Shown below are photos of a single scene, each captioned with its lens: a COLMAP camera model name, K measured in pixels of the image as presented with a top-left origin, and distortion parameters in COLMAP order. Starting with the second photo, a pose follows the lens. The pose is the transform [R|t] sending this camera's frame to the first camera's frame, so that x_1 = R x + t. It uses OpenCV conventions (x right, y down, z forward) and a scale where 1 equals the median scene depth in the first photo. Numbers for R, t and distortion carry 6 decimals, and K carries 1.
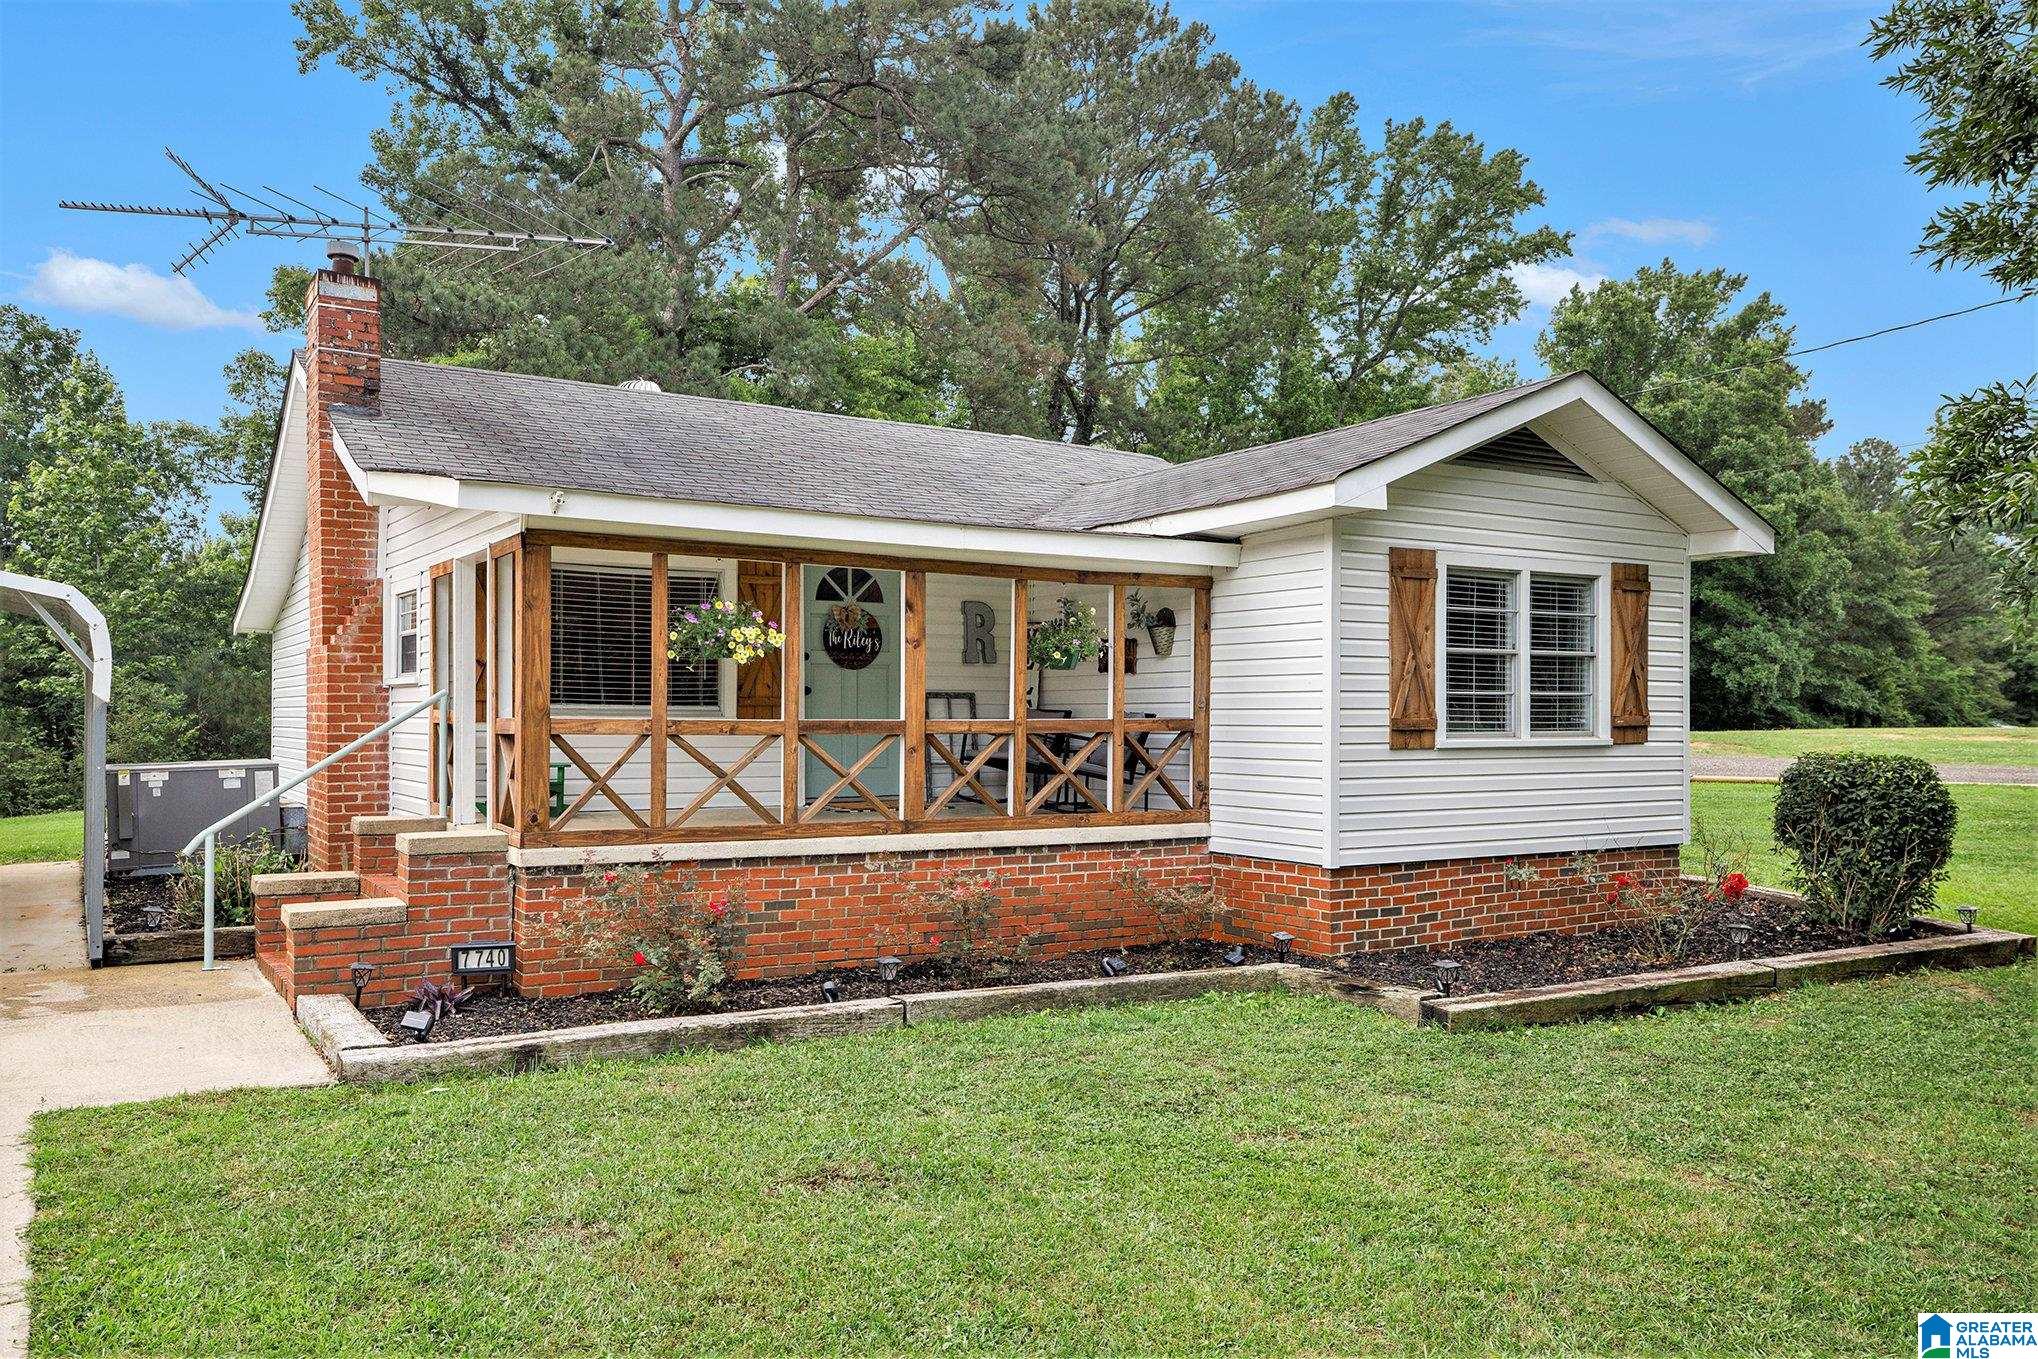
lens RADIAL K [[1564.0, 0, 990.9], [0, 1564.0, 580.6], [0, 0, 1]] dist [0.028406, 0.002374]
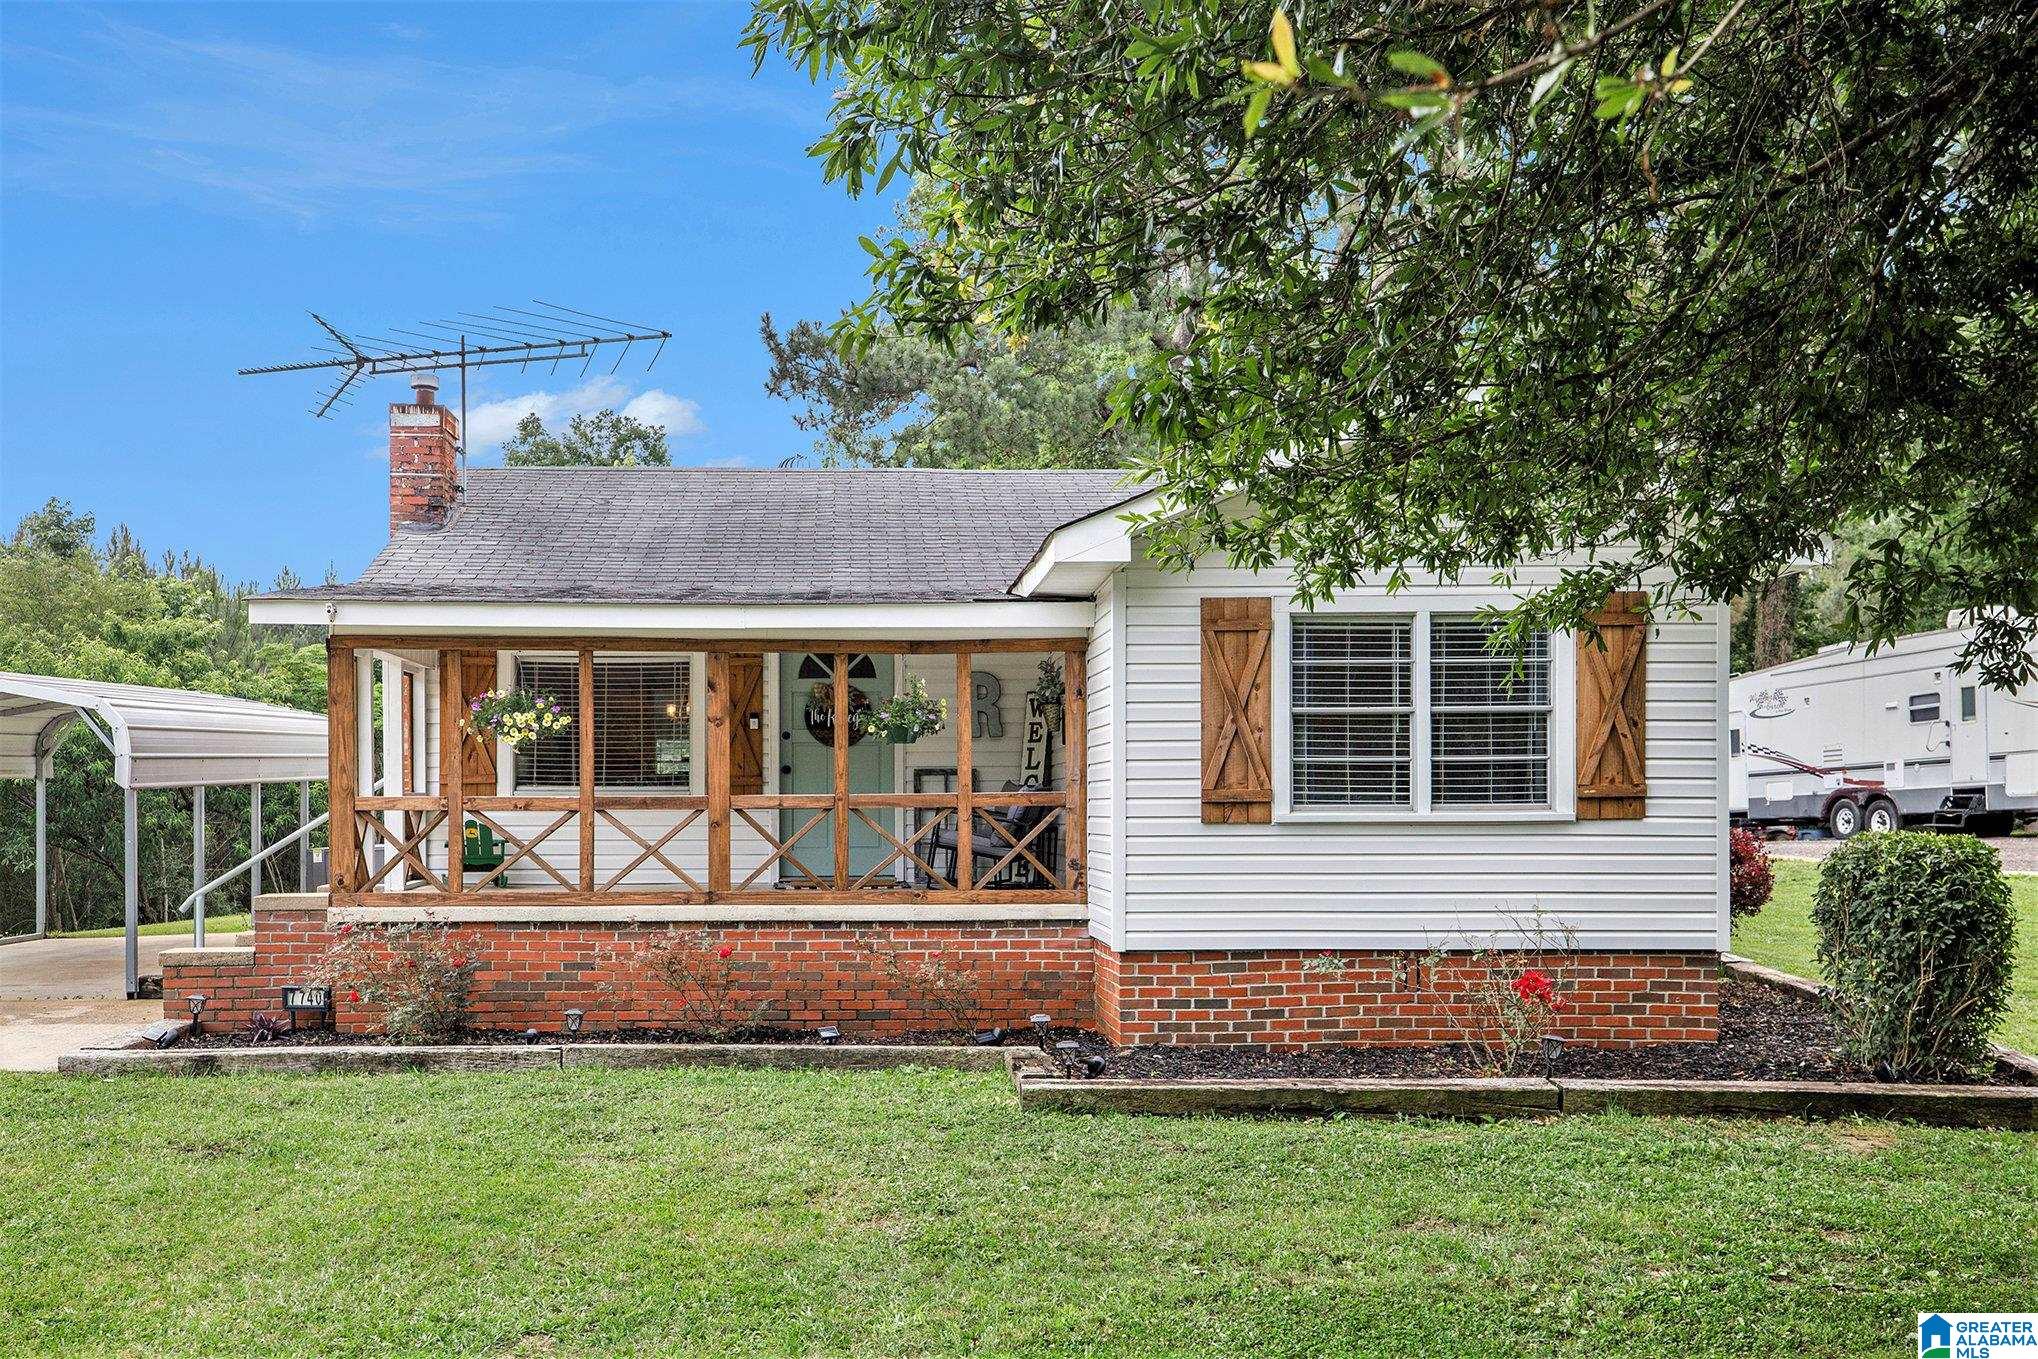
lens RADIAL K [[2145.0, 0, 1022.9], [0, 2145.0, 680.8], [0, 0, 1]] dist [0.174991, 0.000000]
pose [[0.847871, -0.038544, -0.528800, 0.814850], [0.051458, 0.998628, 0.009718, 0.008549], [0.527700, -0.035451, 0.848691, -0.097423]]
